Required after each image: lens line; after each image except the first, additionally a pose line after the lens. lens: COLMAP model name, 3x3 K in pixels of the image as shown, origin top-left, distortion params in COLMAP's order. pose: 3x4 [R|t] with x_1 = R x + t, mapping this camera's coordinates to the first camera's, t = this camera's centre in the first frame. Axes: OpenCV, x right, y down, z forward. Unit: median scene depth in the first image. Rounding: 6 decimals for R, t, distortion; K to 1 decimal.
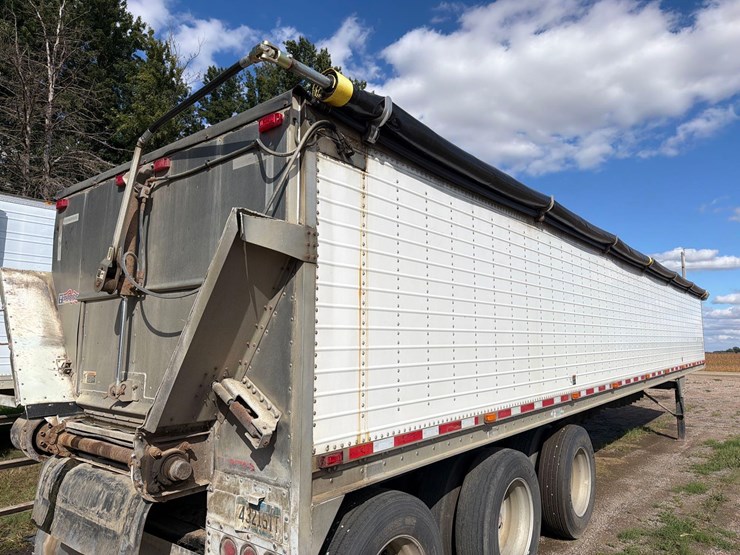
lens RADIAL K [[516.6, 0, 370.0], [0, 516.6, 277.5], [0, 0, 1]] dist [0.074590, -0.094067]
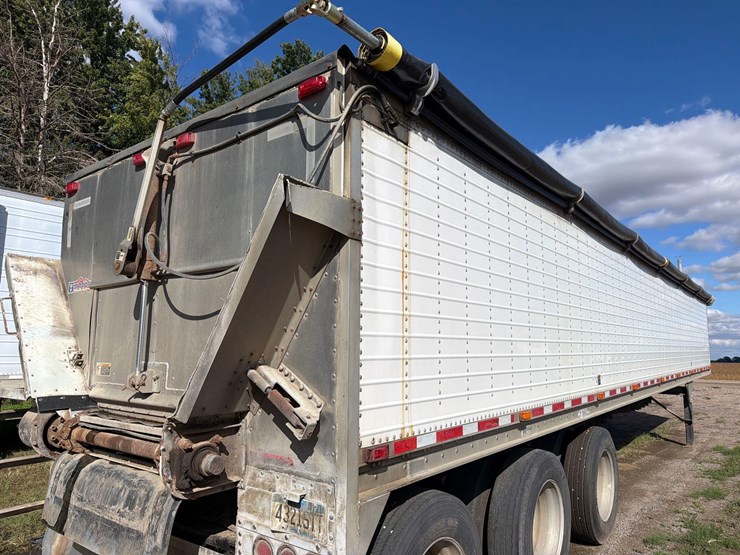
lens RADIAL K [[519.3, 0, 364.6], [0, 519.3, 285.0], [0, 0, 1]] dist [0.067974, -0.086751]
pose [[0.999969, 0.006459, 0.004467, -0.083085], [-0.006463, 0.999979, 0.000869, 0.041269], [-0.004461, -0.000898, 0.999990, 0.063265]]
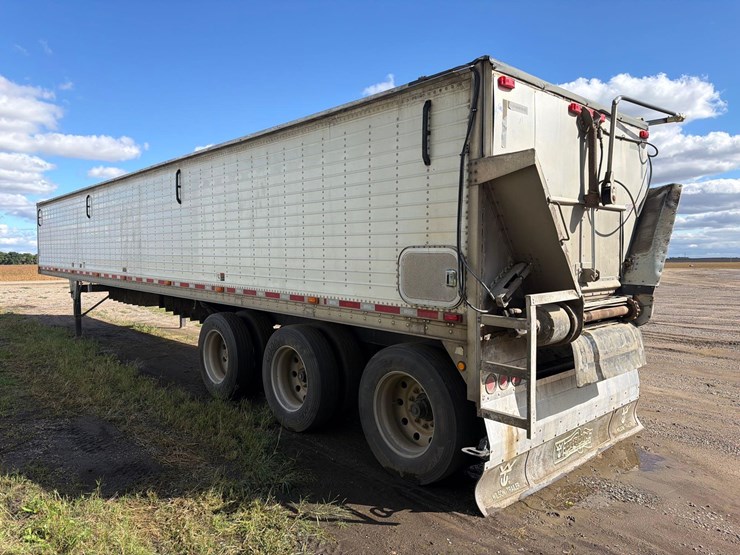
lens RADIAL K [[512.2, 0, 359.3], [0, 512.2, 279.5], [0, 0, 1]] dist [0.102605, -0.139547]
pose [[0.170529, -0.046645, 0.984248, -1.994072], [-0.120176, 0.990437, 0.067760, 0.211741], [-0.977997, -0.129838, 0.163293, 1.403481]]
